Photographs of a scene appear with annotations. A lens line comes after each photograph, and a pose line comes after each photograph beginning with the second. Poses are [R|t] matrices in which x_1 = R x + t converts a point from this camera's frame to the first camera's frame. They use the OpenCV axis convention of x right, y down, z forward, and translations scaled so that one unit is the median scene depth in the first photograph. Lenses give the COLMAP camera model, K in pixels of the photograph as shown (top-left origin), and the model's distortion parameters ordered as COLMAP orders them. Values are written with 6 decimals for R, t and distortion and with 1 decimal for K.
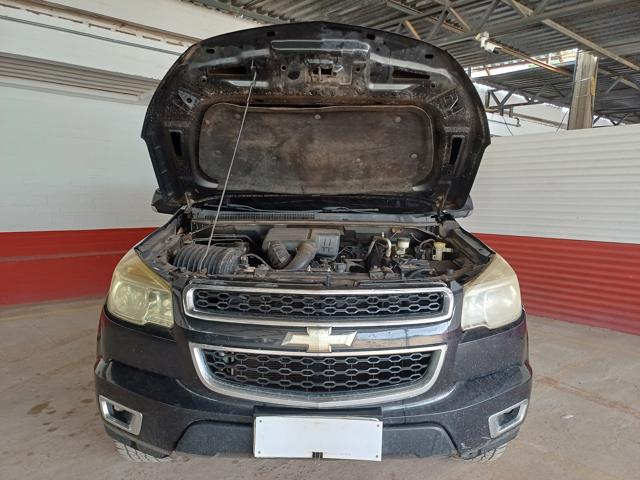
lens RADIAL K [[499.5, 0, 321.1], [0, 499.5, 250.0], [0, 0, 1]] dist [0.091800, -0.065891]
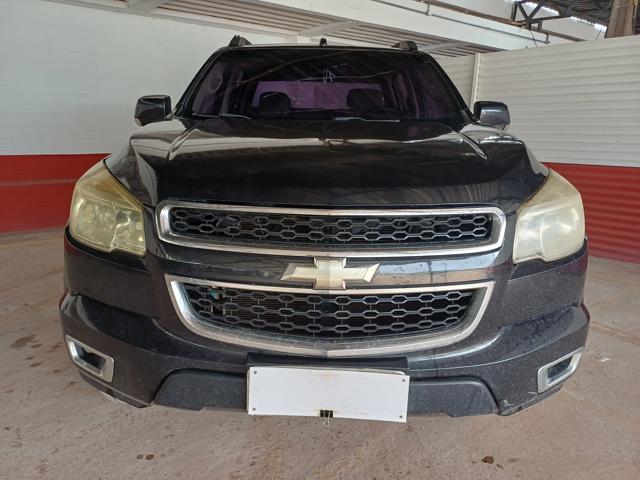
lens RADIAL K [[499.5, 0, 321.1], [0, 499.5, 250.0], [0, 0, 1]] dist [0.091800, -0.065891]
pose [[0.999888, 0.010662, -0.010465, -0.009240], [-0.009211, 0.991457, 0.130112, 0.040487], [0.011763, -0.130001, 0.991444, 0.224744]]
